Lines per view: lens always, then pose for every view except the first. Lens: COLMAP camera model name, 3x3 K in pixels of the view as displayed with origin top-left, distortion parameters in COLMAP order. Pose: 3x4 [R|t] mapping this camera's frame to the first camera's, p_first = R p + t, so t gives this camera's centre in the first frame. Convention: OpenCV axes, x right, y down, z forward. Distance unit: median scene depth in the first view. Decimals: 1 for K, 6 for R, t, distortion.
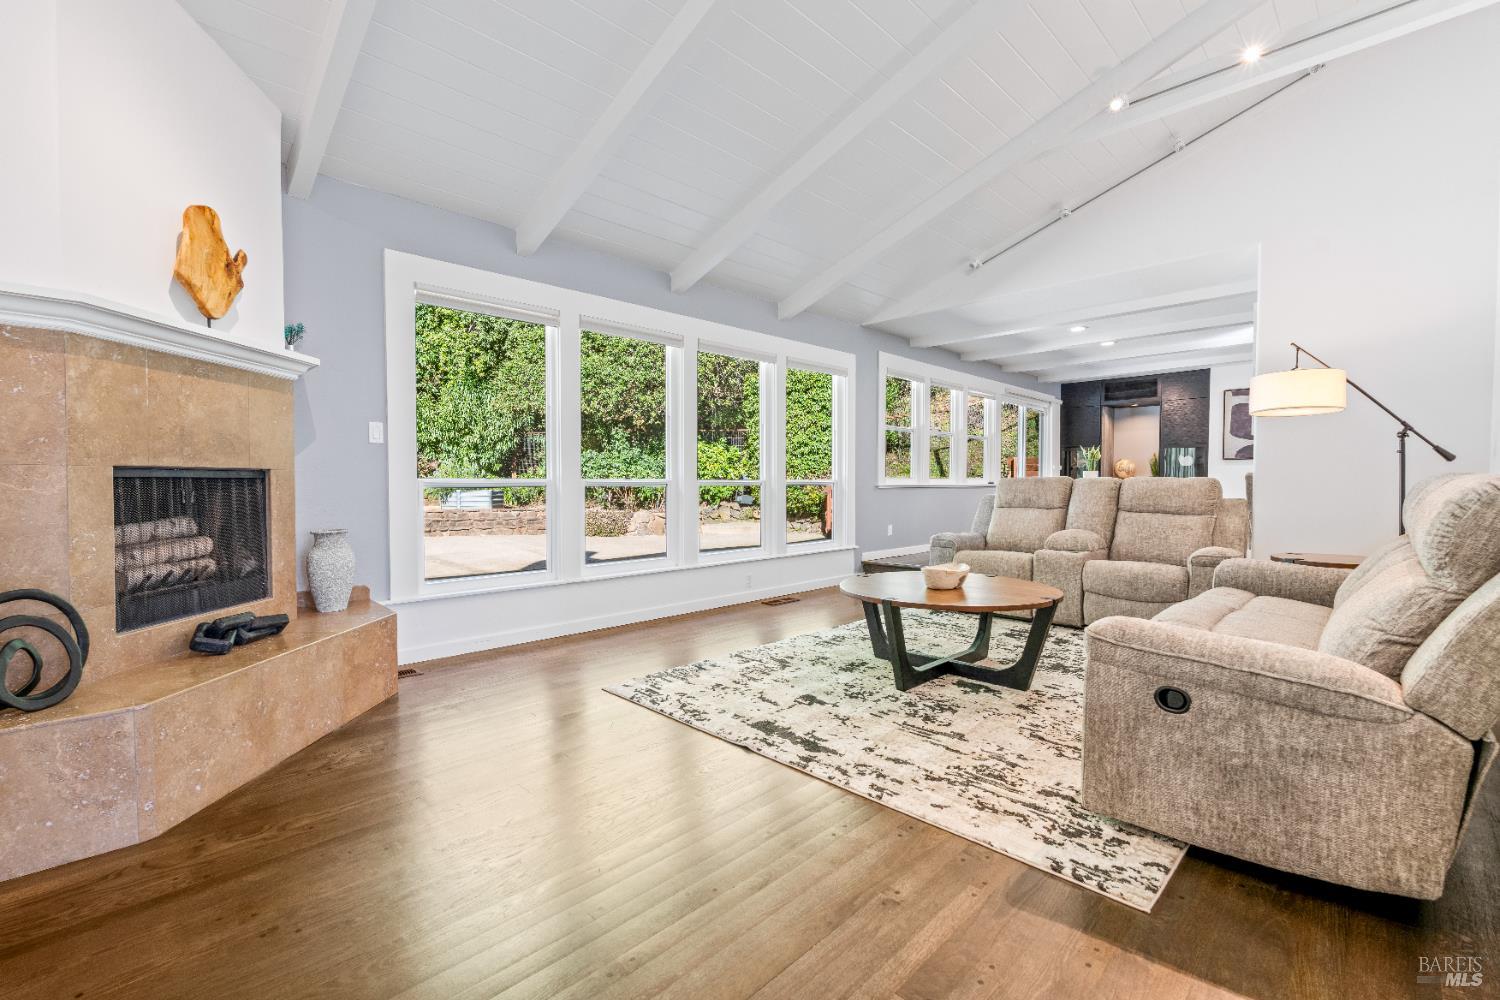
lens RADIAL K [[655.4, 0, 749.5], [0, 655.4, 505.2], [0, 0, 1]] dist [-0.004190, -0.000145]
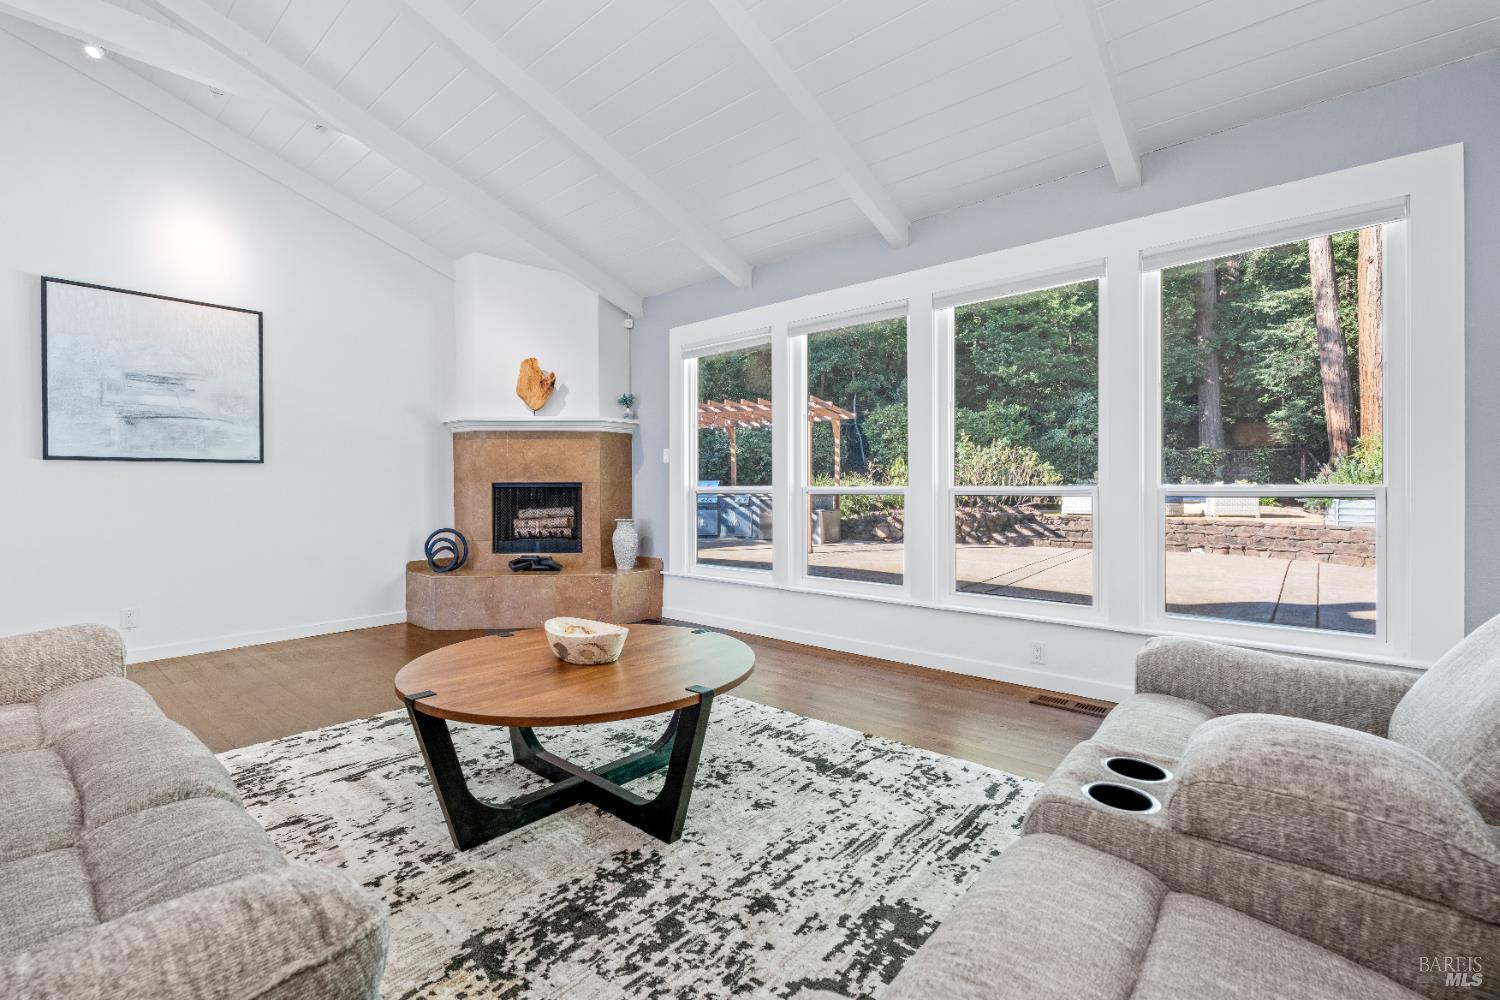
lens RADIAL K [[653.9, 0, 750.0], [0, 653.9, 500.0], [0, 0, 1]] dist [-0.005526, -0.000338]
pose [[0.079552, 0.019571, -0.996639, 1.119248], [-0.034445, 0.999264, 0.016874, -0.053259], [0.996235, 0.032987, 0.080168, 1.318712]]
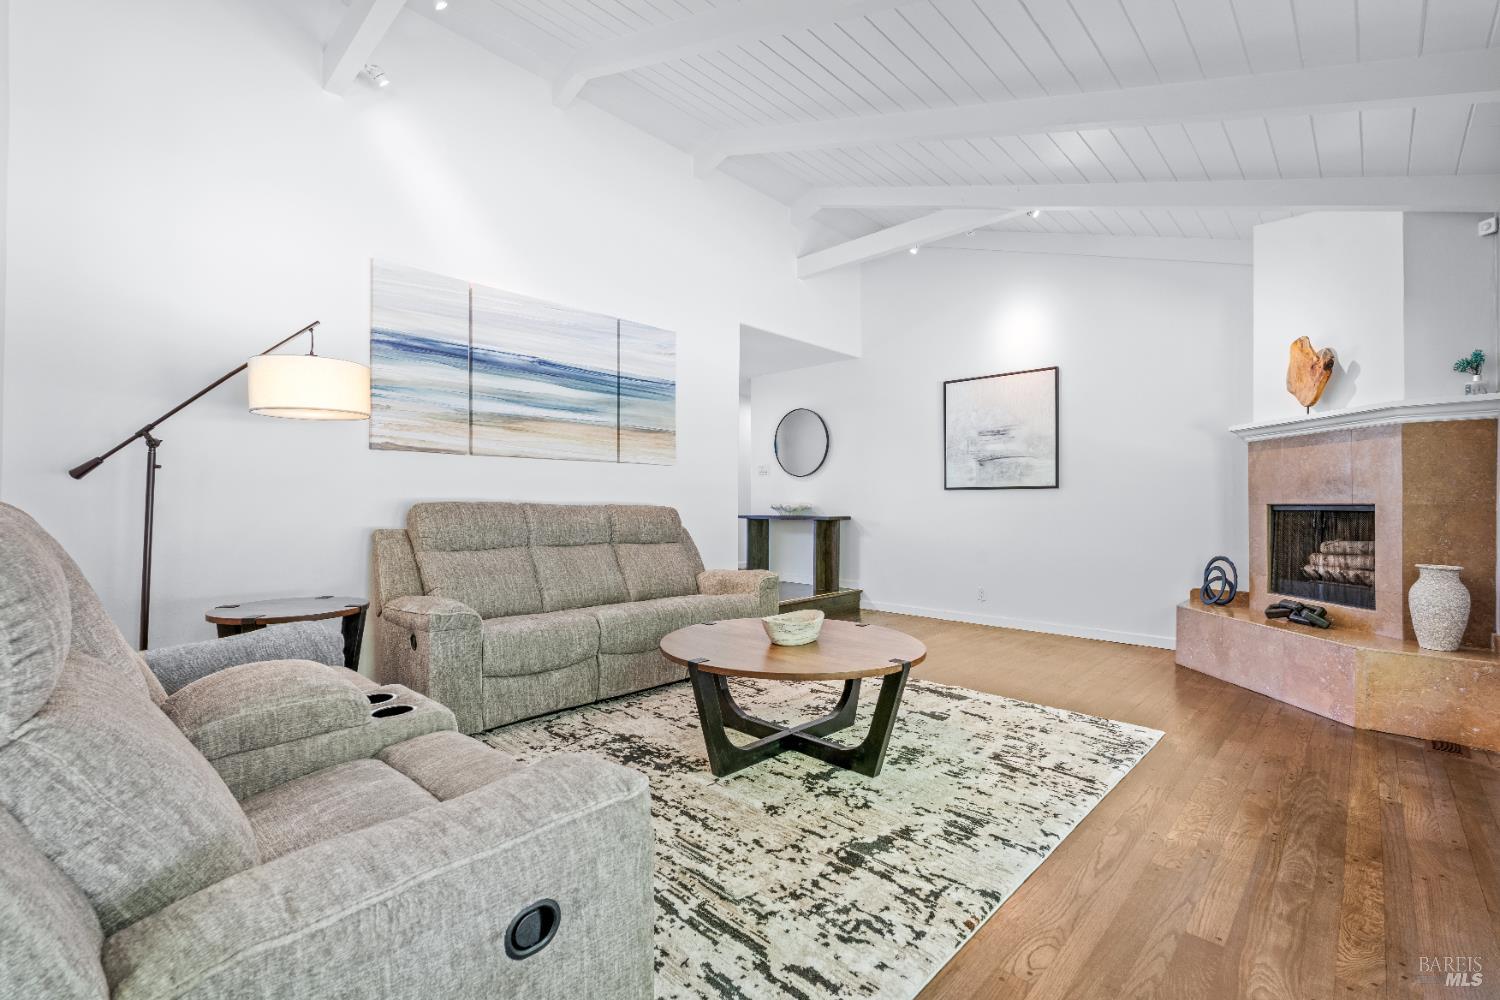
lens RADIAL K [[653.9, 0, 750.0], [0, 653.9, 500.0], [0, 0, 1]] dist [-0.005526, -0.000338]
pose [[-0.999663, -0.006597, -0.025088, 0.447628], [-0.007329, 0.999547, 0.029188, -0.088277], [0.024884, 0.029362, -0.999259, 2.161400]]
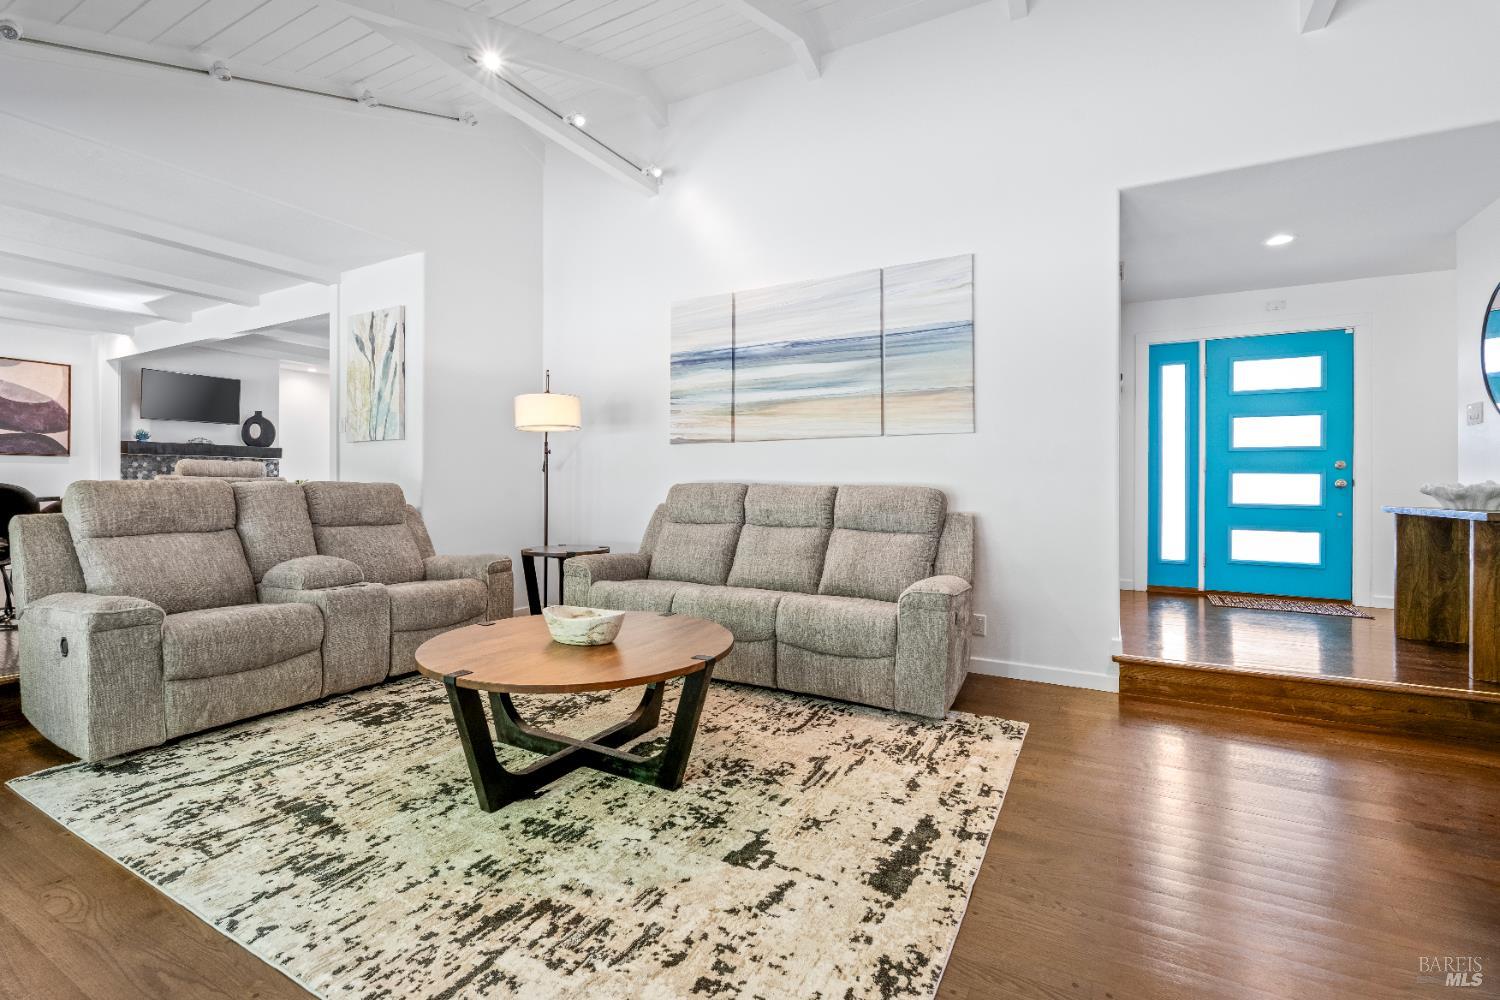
lens RADIAL K [[666.7, 0, 750.6], [0, 666.7, 484.6], [0, 0, 1]] dist [-0.002730, 0.000384]
pose [[-0.282740, -0.002096, 0.959194, -0.524388], [0.032606, 0.999399, 0.011795, -0.054550], [-0.958642, 0.034611, -0.282502, 1.225679]]
